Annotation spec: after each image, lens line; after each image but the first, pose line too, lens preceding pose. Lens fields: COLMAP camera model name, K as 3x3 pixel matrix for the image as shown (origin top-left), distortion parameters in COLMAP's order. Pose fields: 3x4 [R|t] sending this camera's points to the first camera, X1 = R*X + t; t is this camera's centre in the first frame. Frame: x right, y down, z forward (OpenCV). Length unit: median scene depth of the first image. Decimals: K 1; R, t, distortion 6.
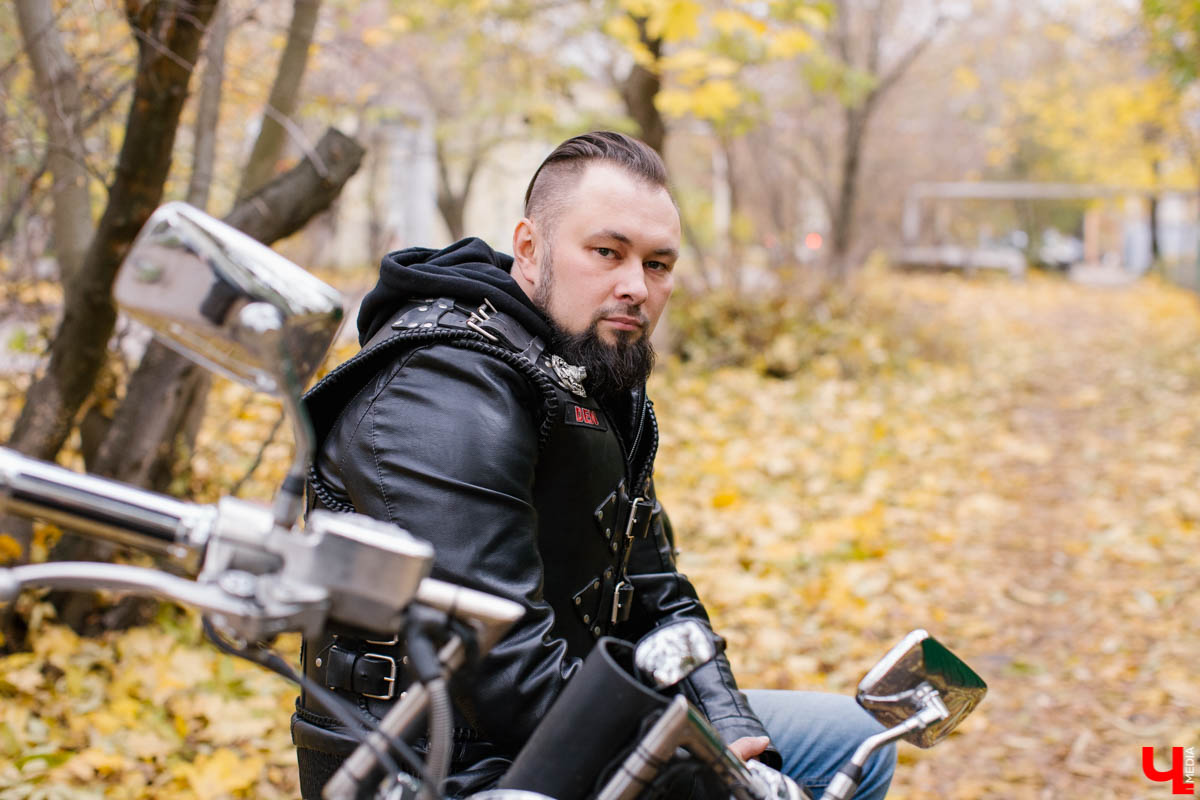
lens RADIAL K [[1724.3, 0, 600.0], [0, 1724.3, 400.0], [0, 0, 1]] dist [-0.356470, 1.444023]
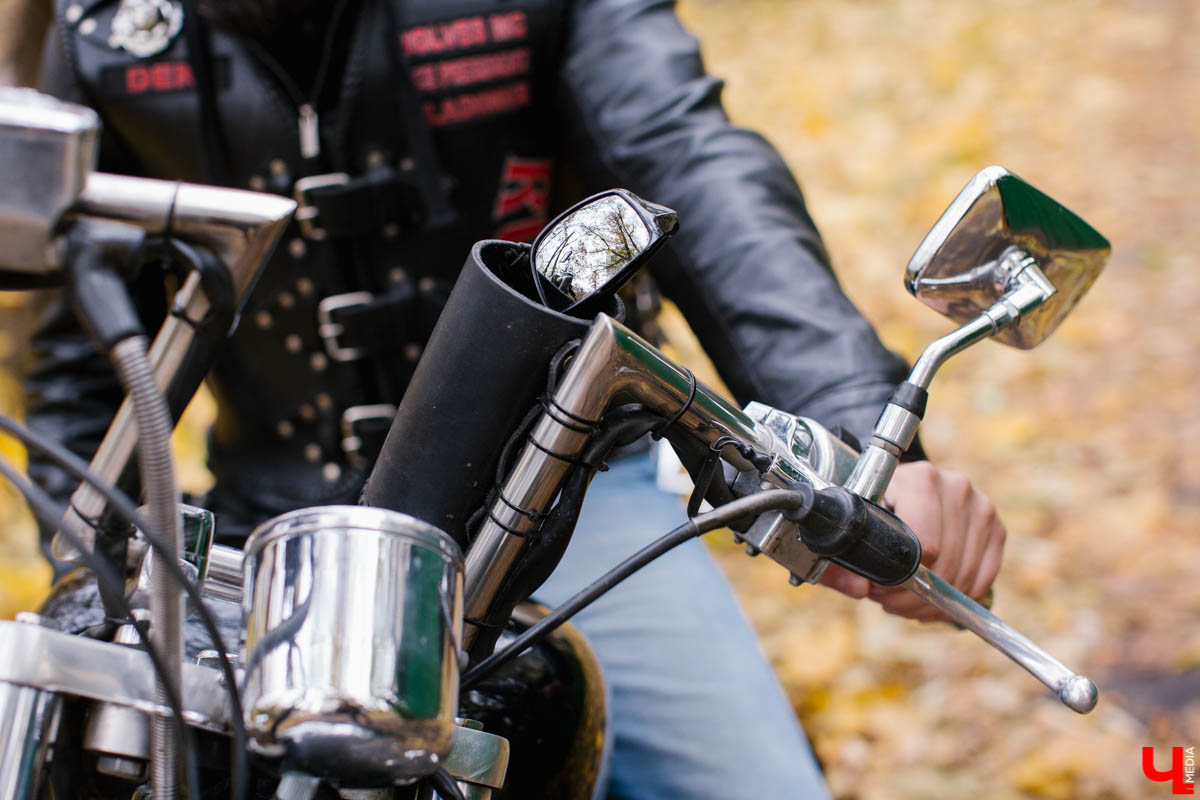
lens RADIAL K [[1724.3, 0, 600.0], [0, 1724.3, 400.0], [0, 0, 1]] dist [-0.356470, 1.444023]
pose [[0.986729, -0.139280, -0.083463, 0.084964], [0.152647, 0.970927, 0.184390, 0.082251], [0.055355, -0.194683, 0.979303, 0.357275]]
